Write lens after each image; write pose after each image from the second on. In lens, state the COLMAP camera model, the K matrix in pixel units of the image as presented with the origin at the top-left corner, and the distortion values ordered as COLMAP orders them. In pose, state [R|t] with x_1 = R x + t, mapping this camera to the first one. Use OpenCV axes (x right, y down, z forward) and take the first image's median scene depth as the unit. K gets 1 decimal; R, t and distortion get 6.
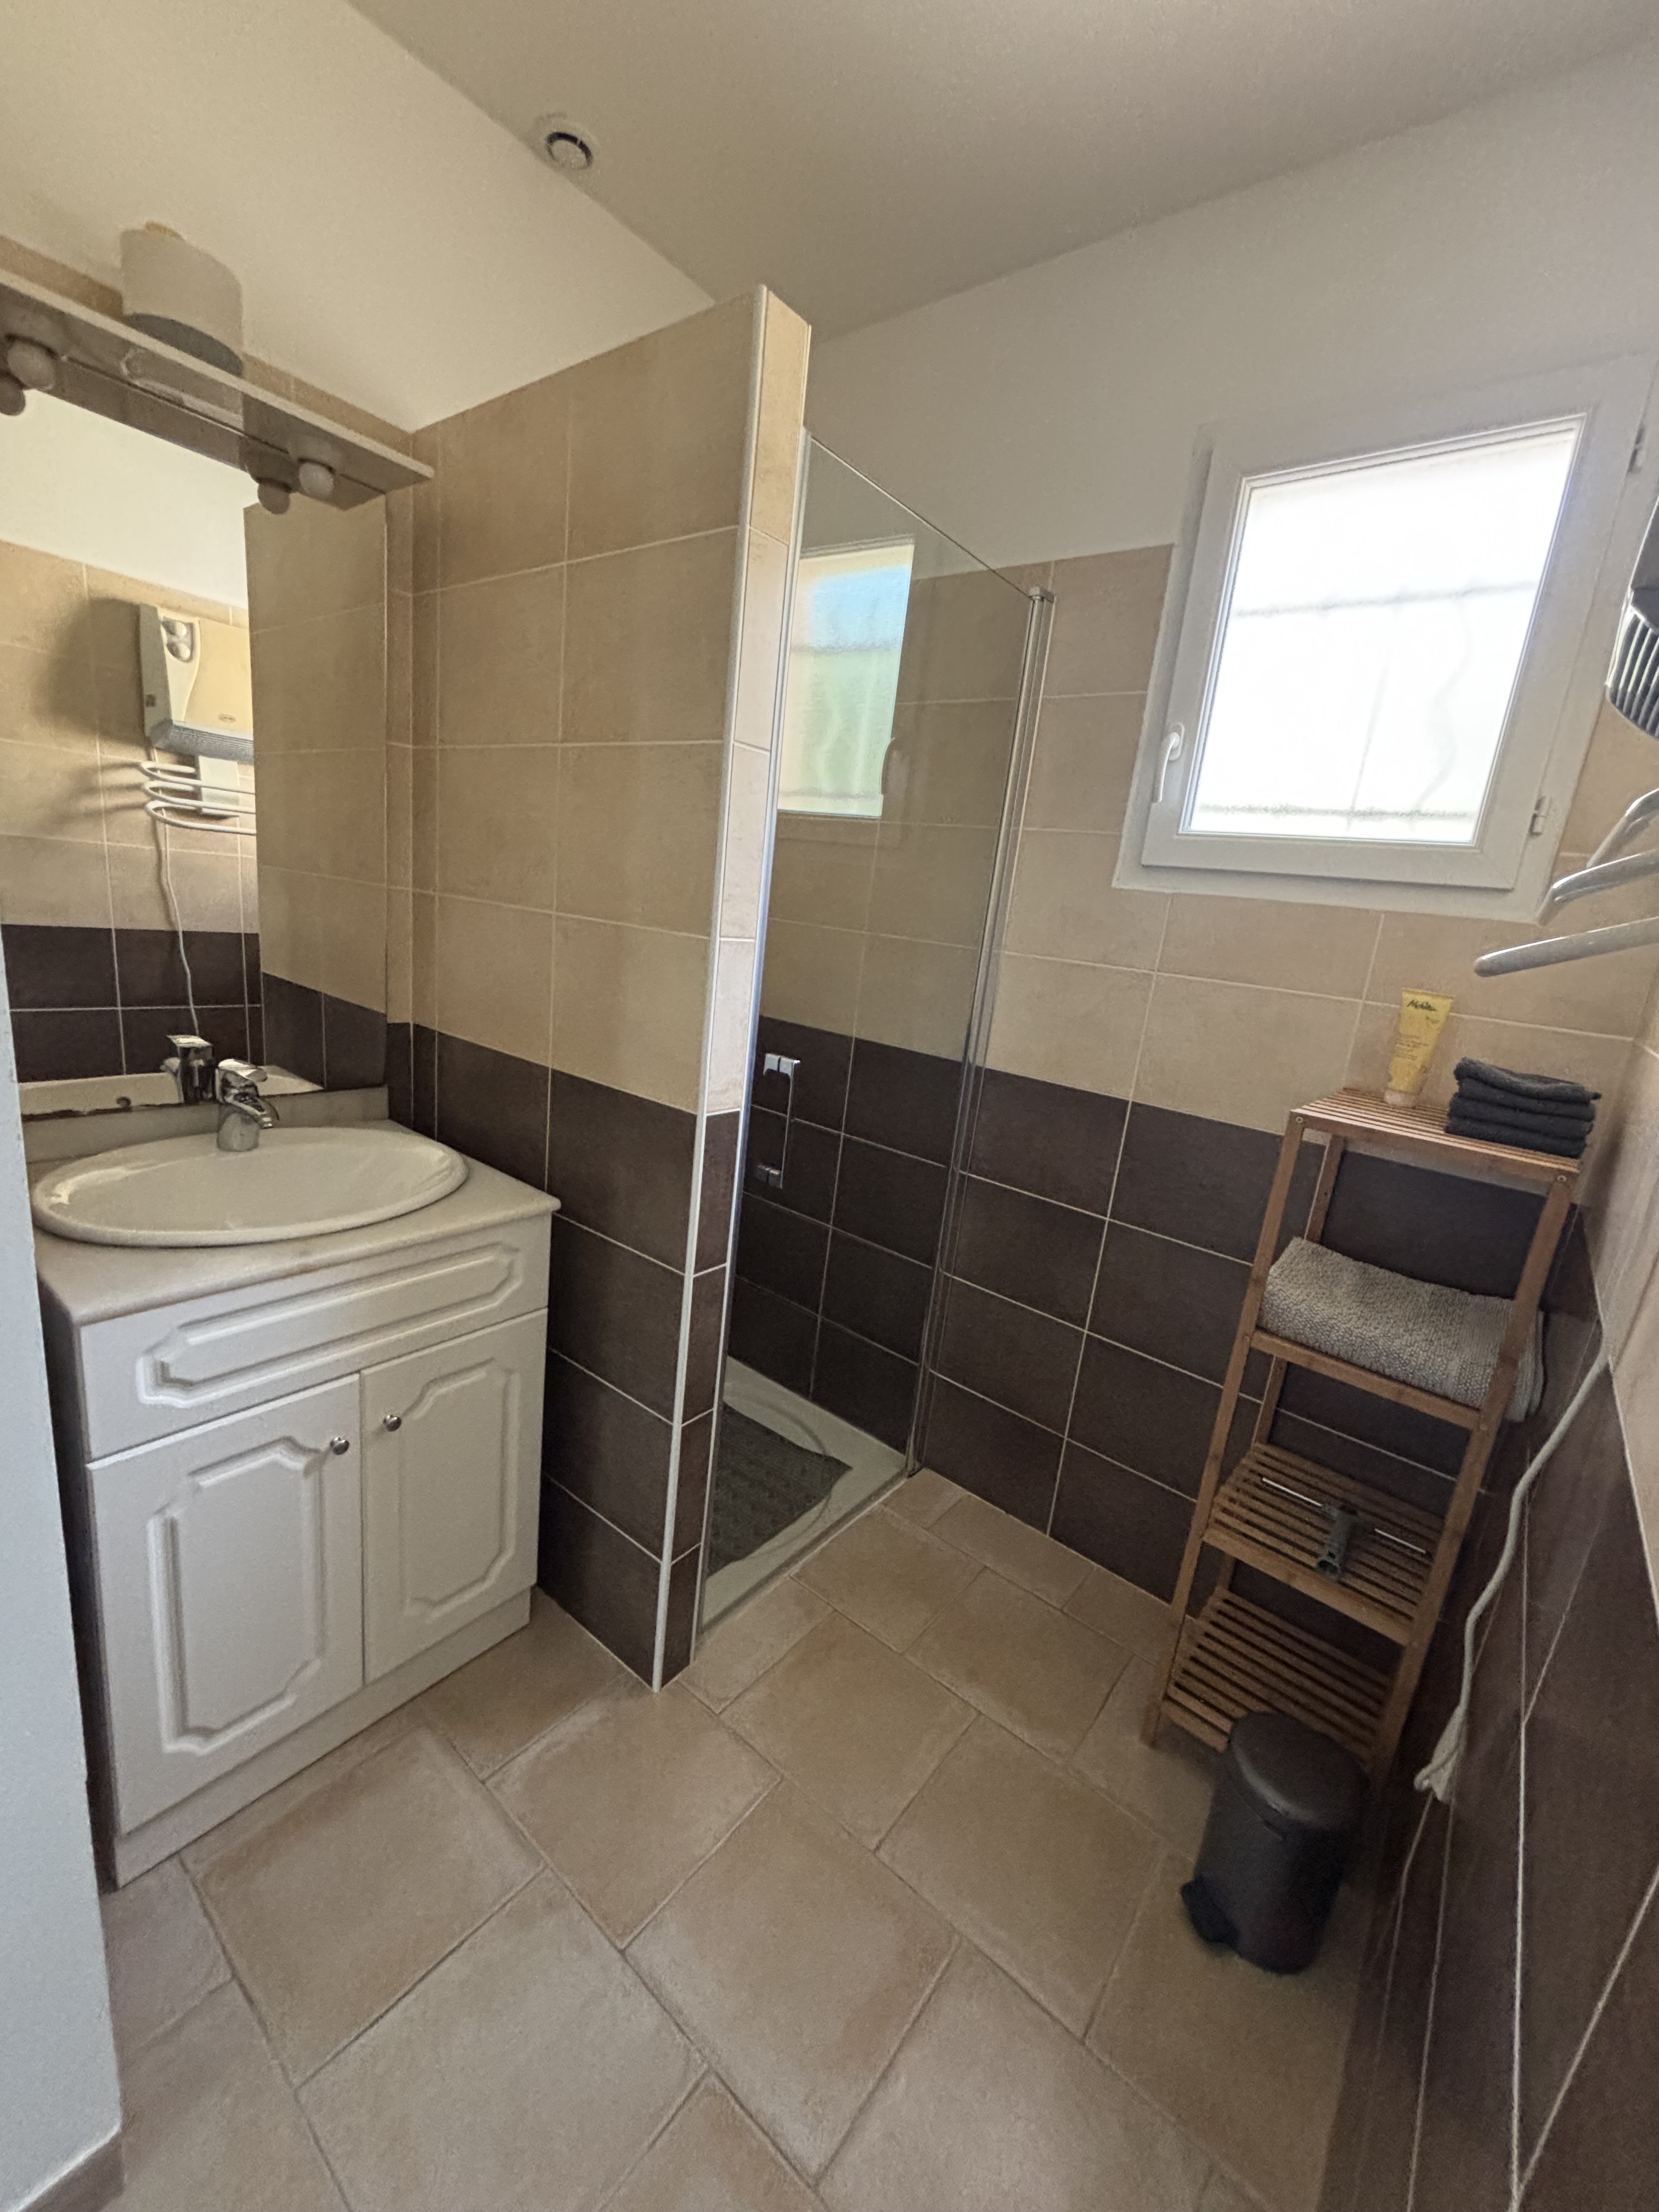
lens RADIAL K [[886.1, 0, 833.8], [0, 886.1, 1097.2], [0, 0, 1]] dist [-0.004378, -0.000303]
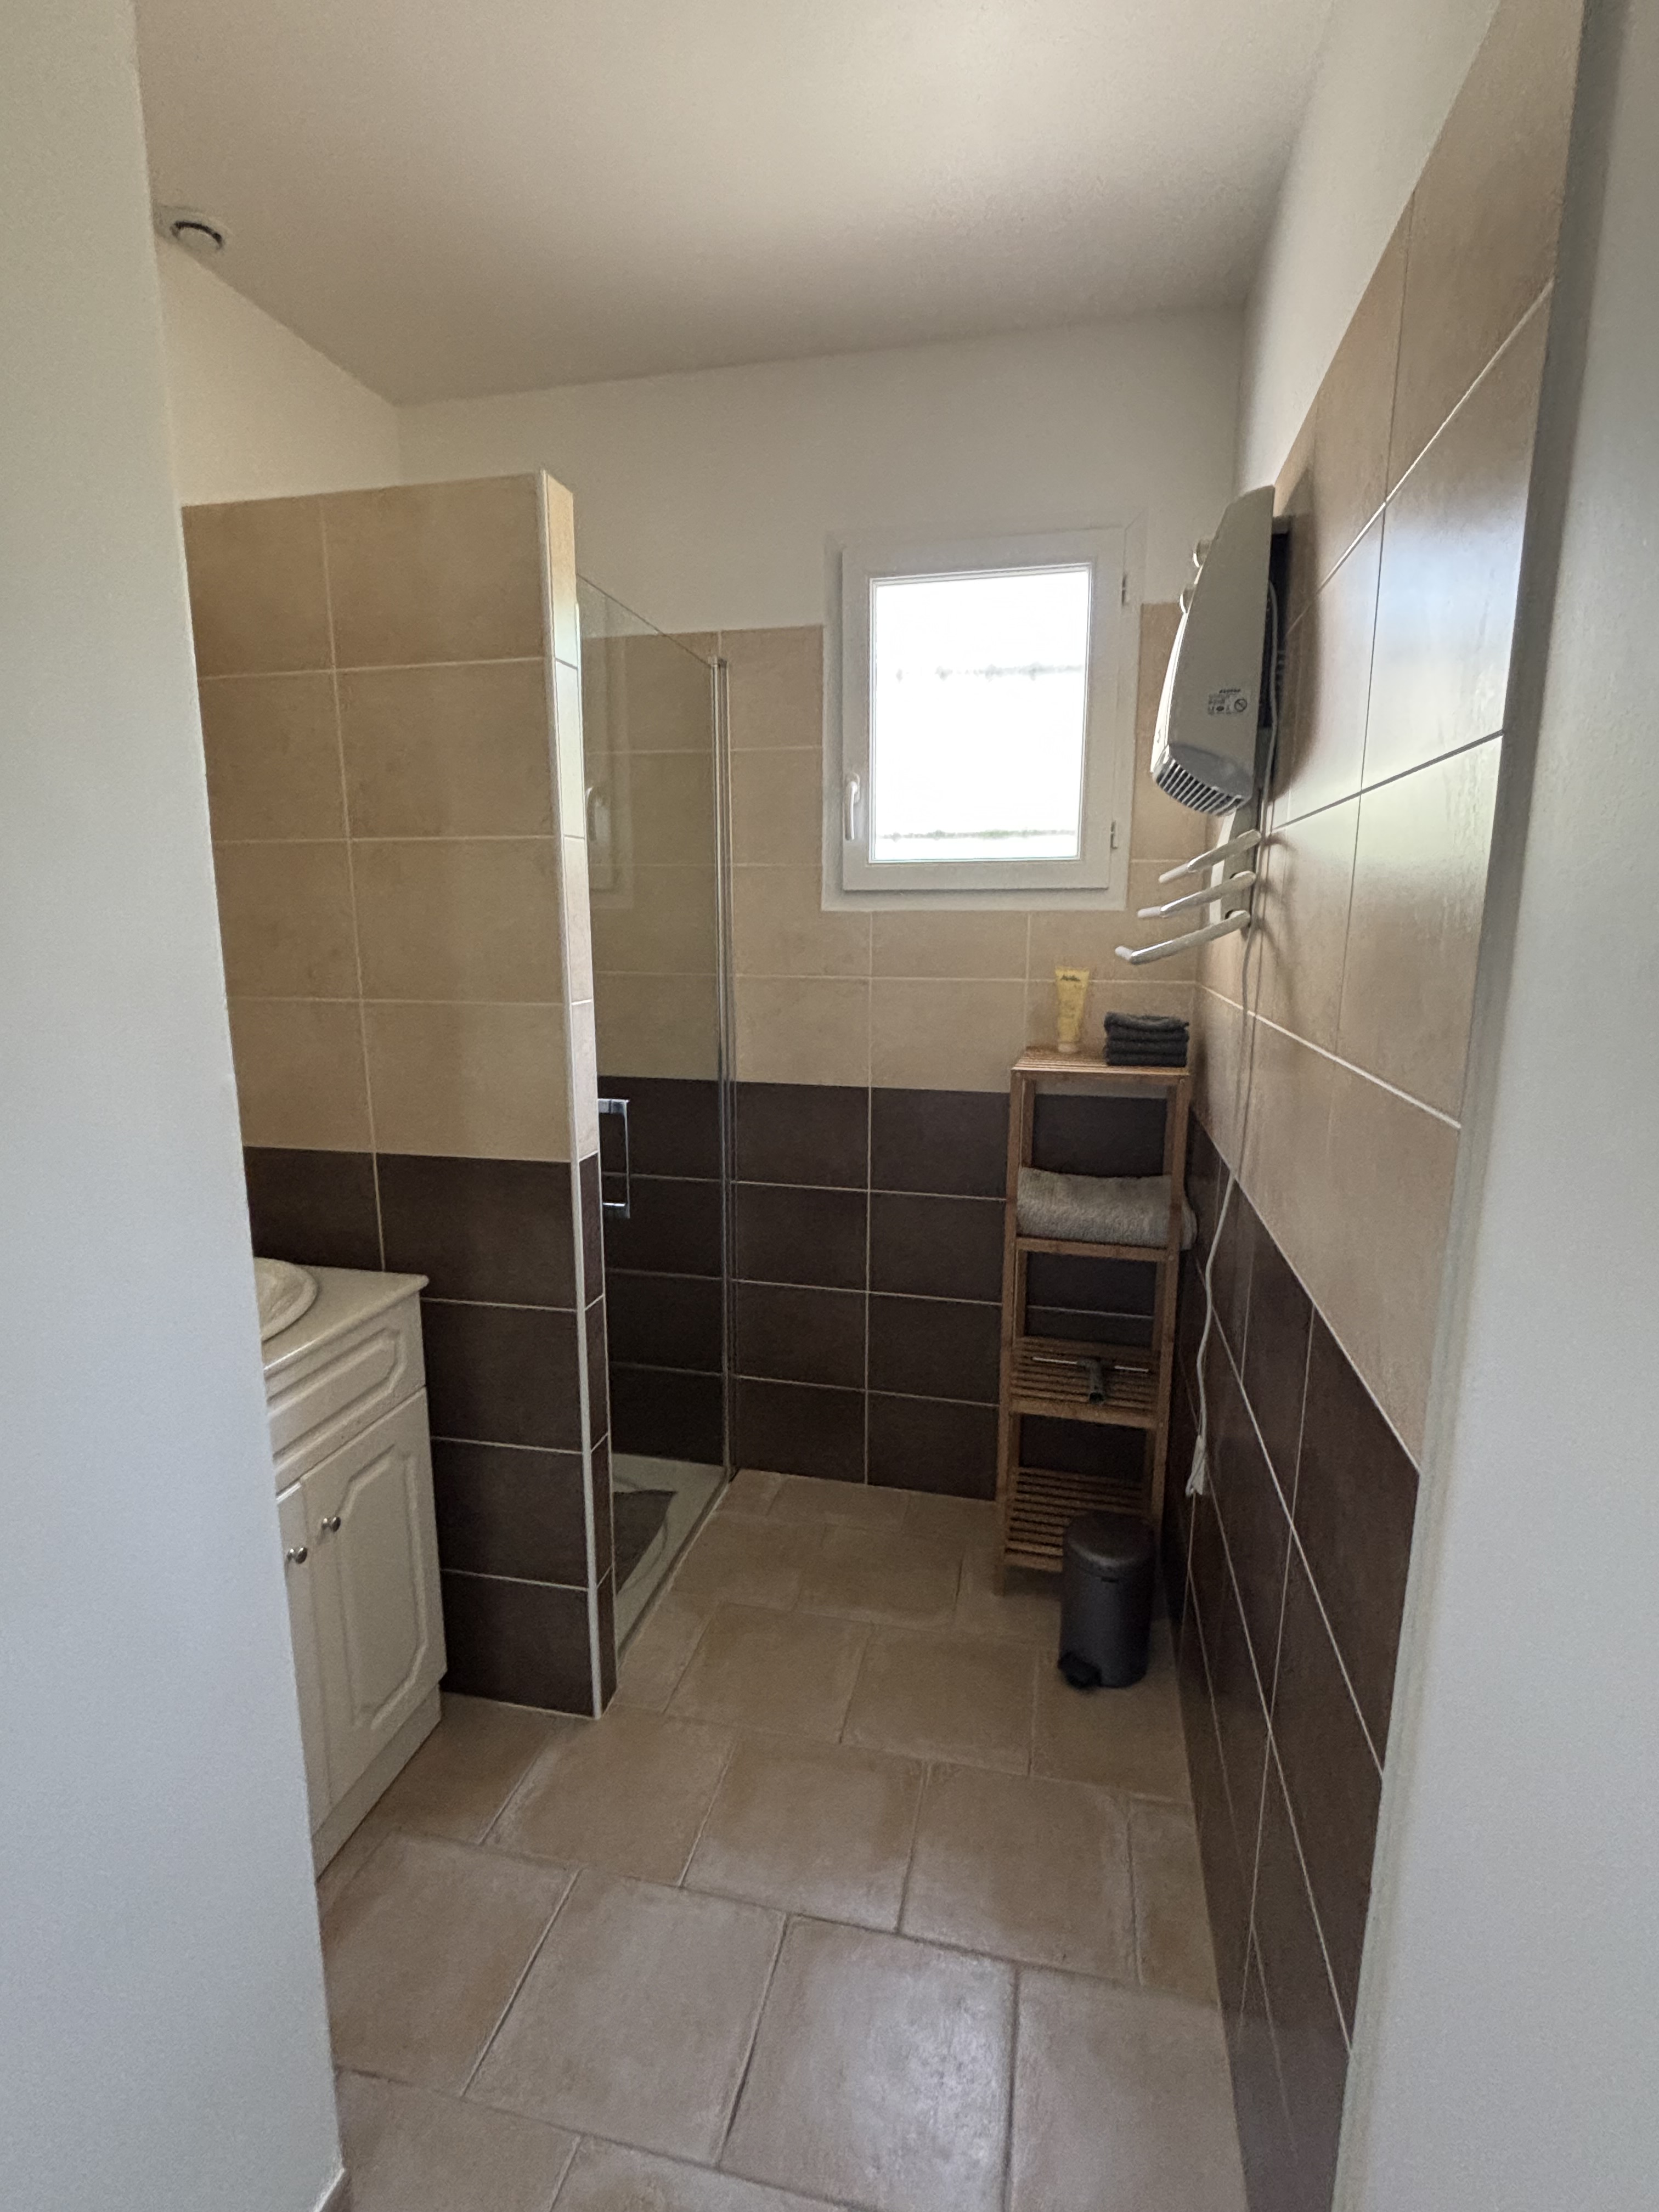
lens RADIAL K [[1046.3, 0, 826.2], [0, 1046.3, 1091.2], [0, 0, 1]] dist [0.033161, -0.034838]
pose [[0.898905, -0.176908, 0.400841, -0.342007], [0.188993, 0.981932, 0.009541, -0.018359], [-0.395287, 0.067179, 0.916098, -0.311667]]
